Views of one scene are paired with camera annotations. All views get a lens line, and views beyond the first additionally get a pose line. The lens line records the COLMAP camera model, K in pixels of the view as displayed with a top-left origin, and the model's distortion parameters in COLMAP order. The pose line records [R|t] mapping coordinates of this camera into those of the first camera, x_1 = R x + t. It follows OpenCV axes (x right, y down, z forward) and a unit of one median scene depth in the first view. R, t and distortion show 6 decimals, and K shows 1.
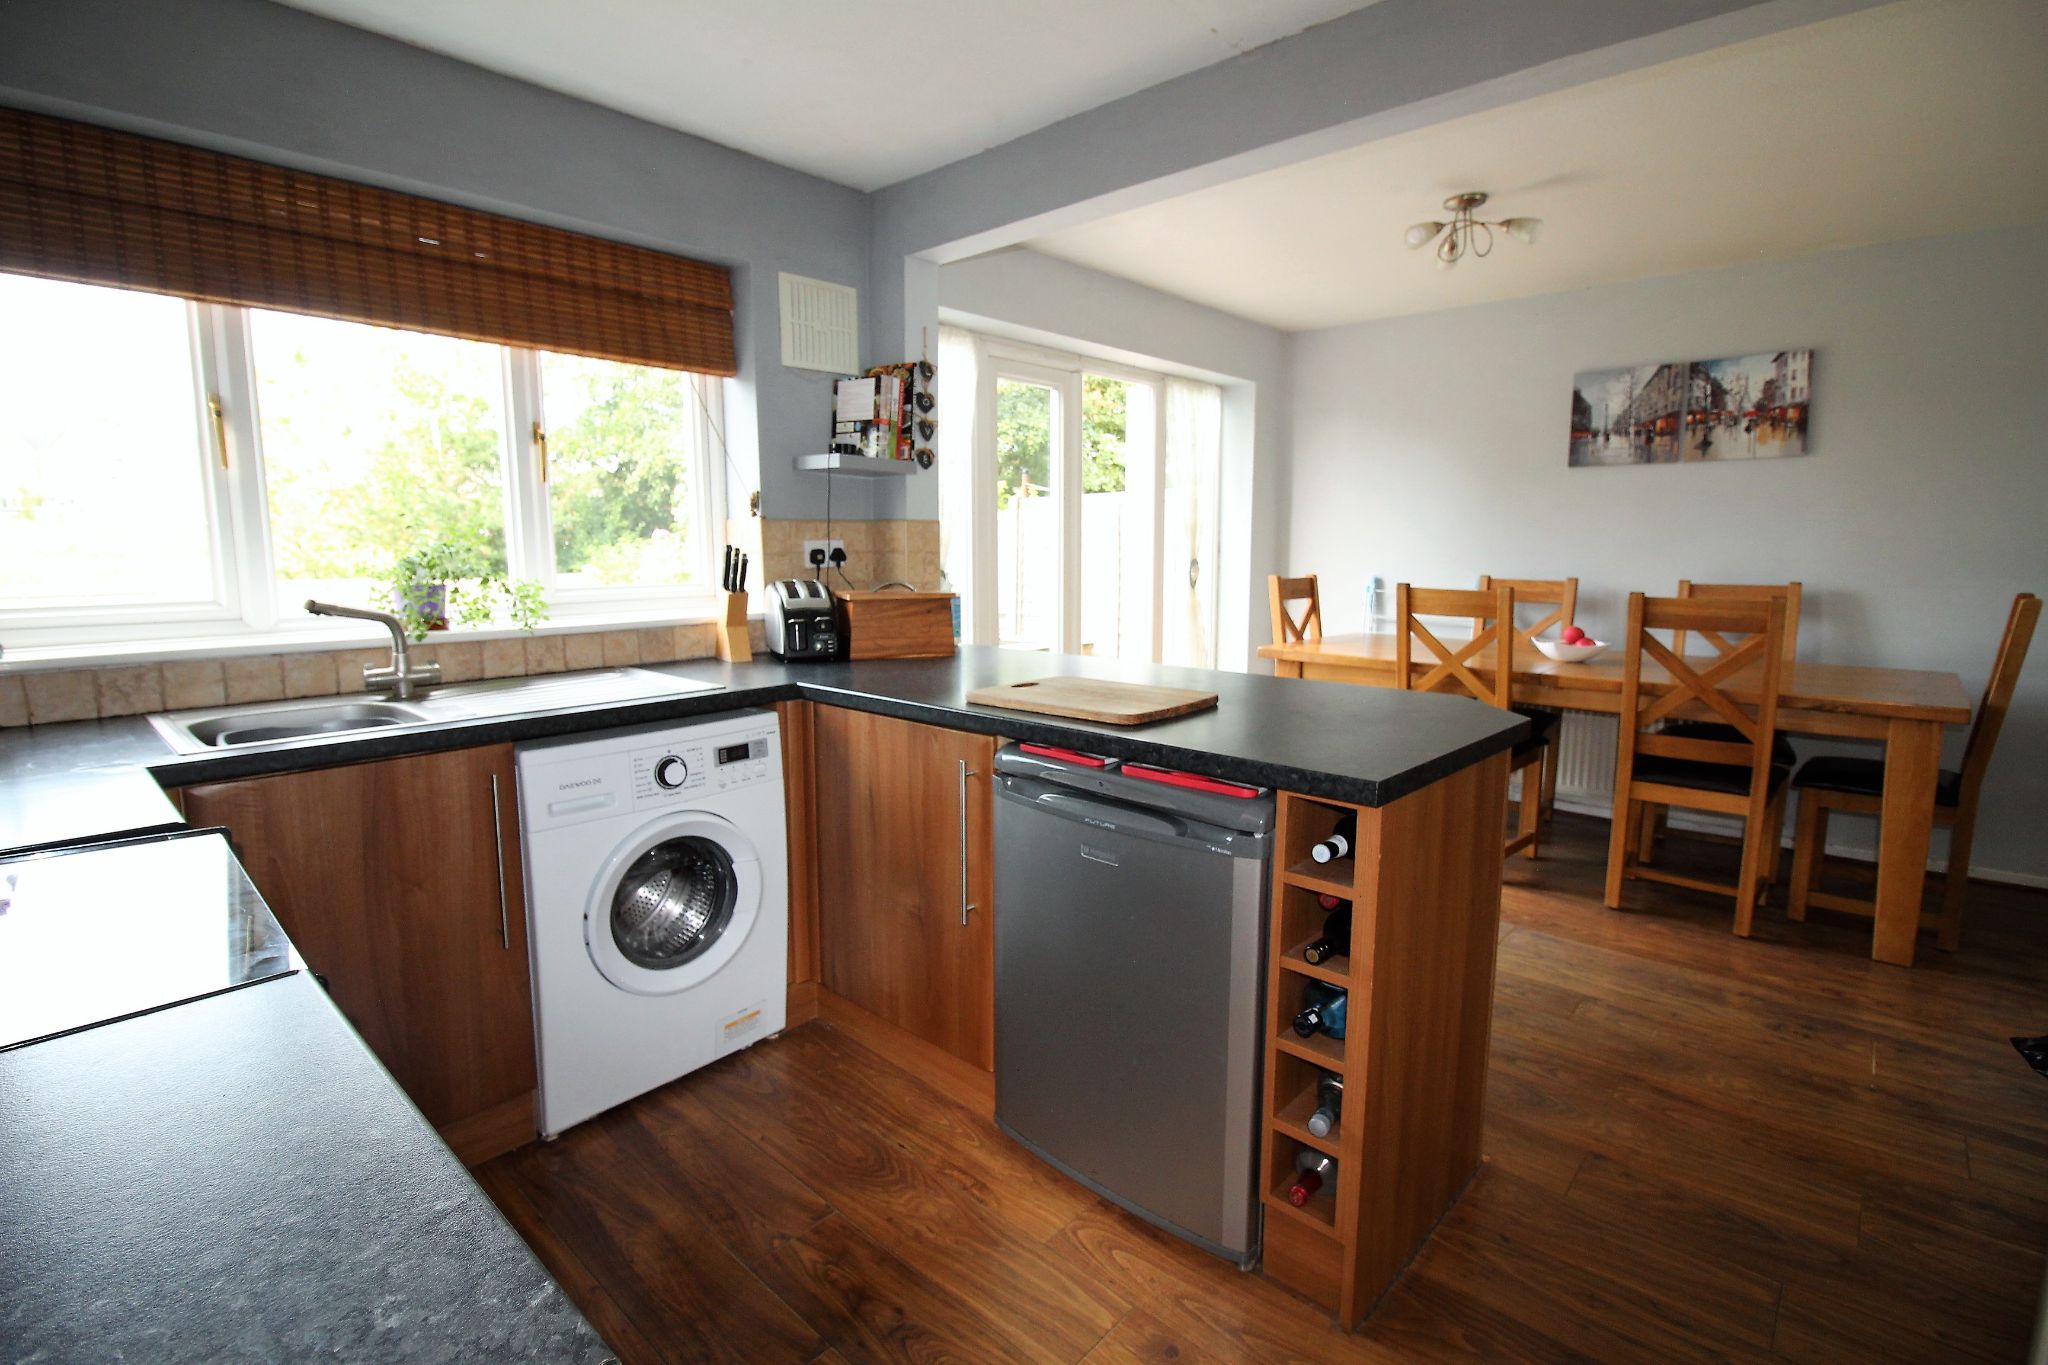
lens RADIAL K [[955.0, 0, 1019.9], [0, 955.0, 671.2], [0, 0, 1]] dist [-0.005039, -0.000610]
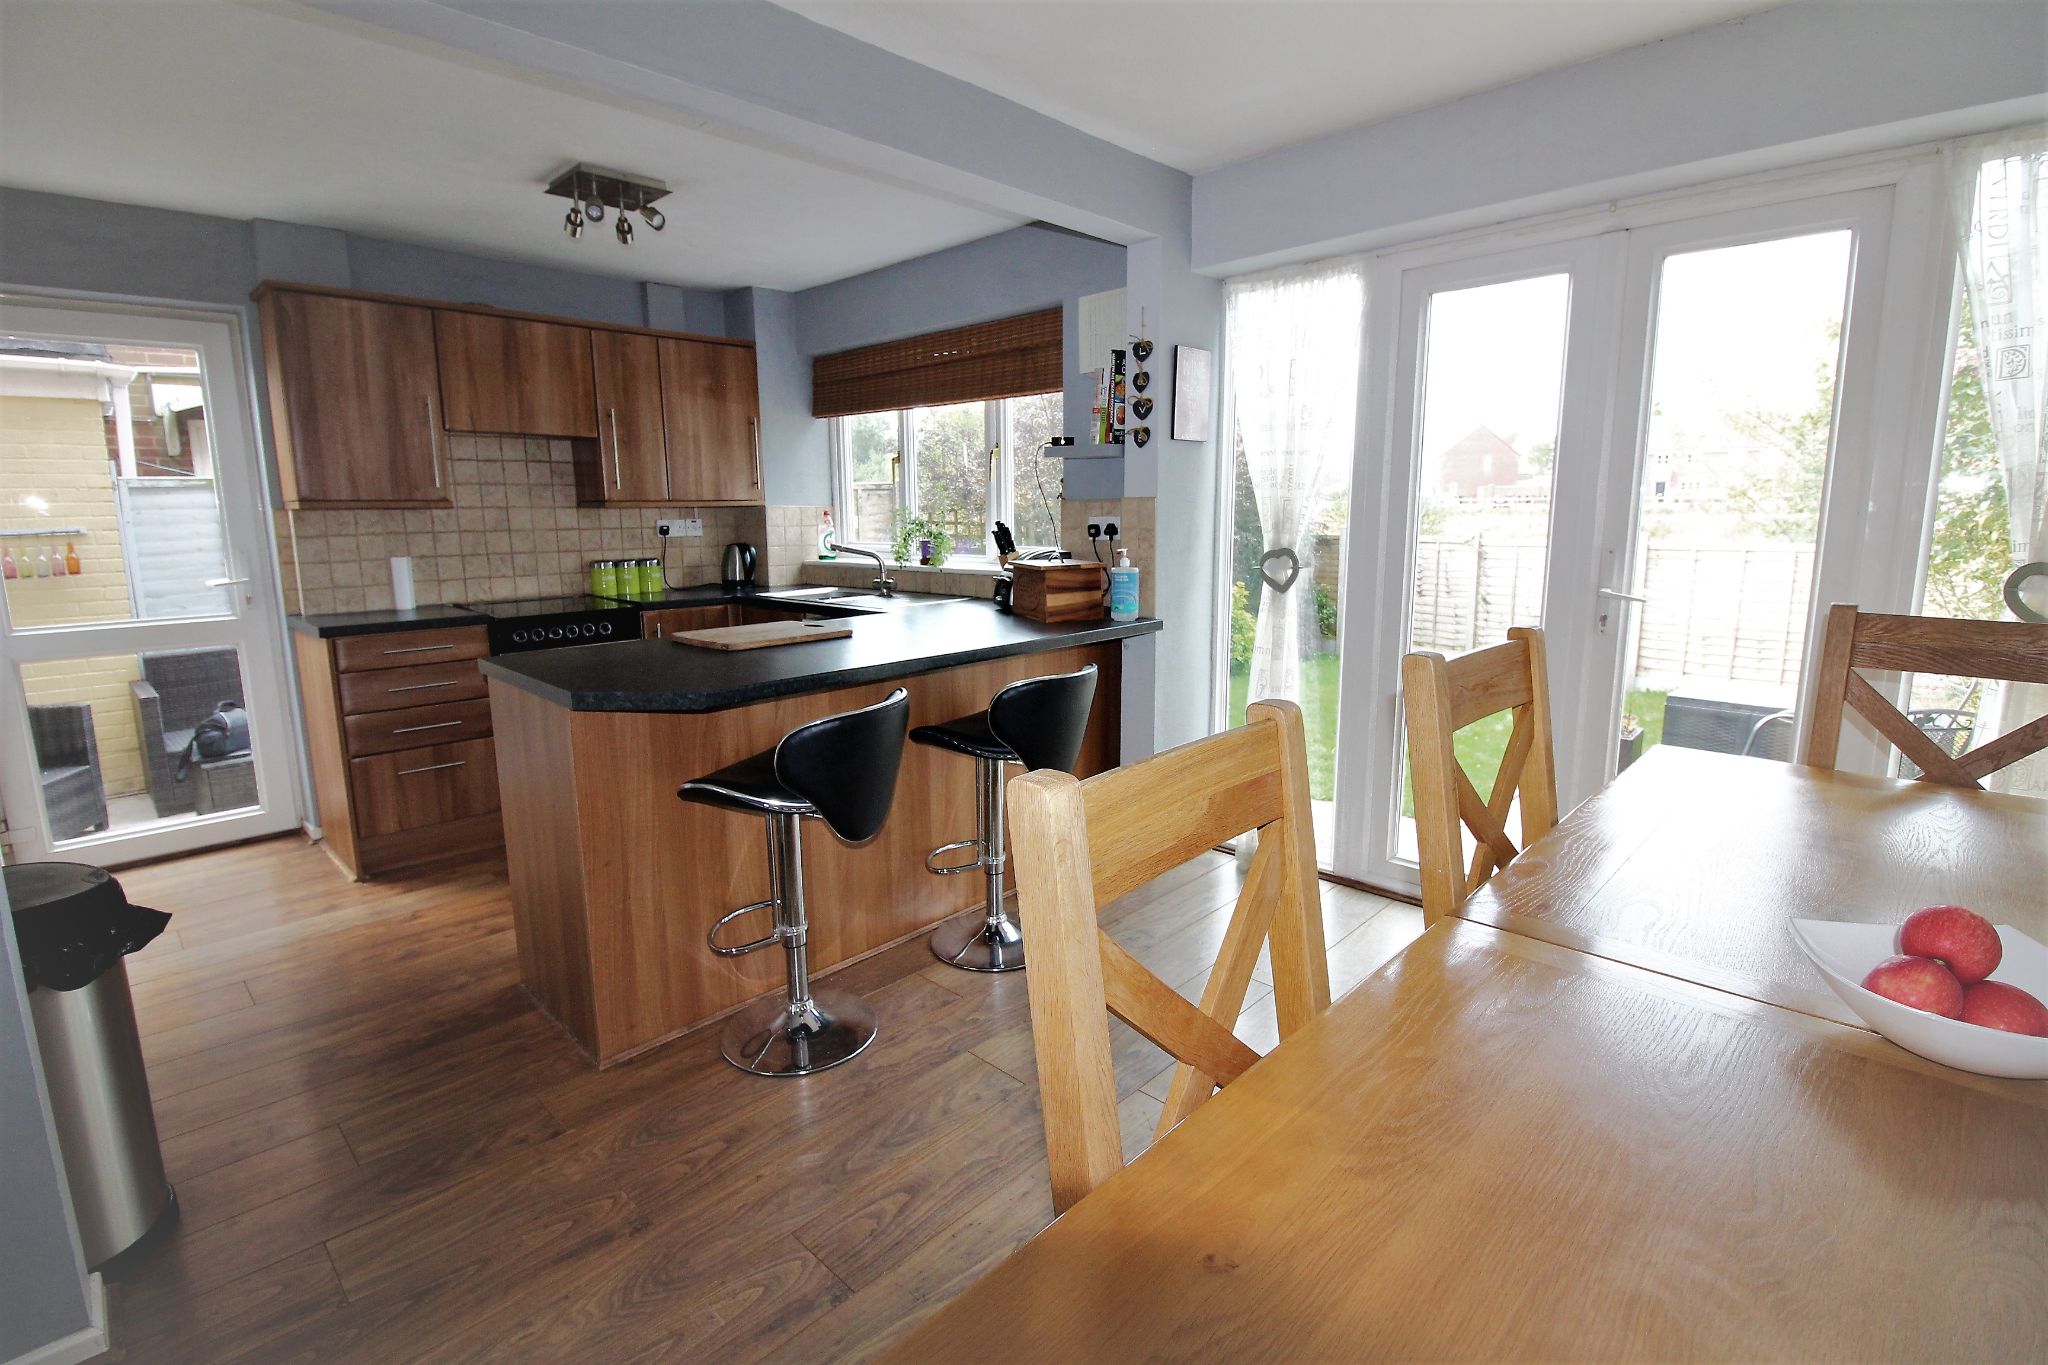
lens RADIAL K [[955.0, 0, 1019.8], [0, 955.0, 674.3], [0, 0, 1]] dist [-0.005039, -0.000610]
pose [[-0.020014, 0.172812, -0.984752, 0.977804], [-0.123935, 0.976923, 0.173957, -0.139353], [0.992089, 0.125526, 0.001865, 0.920146]]
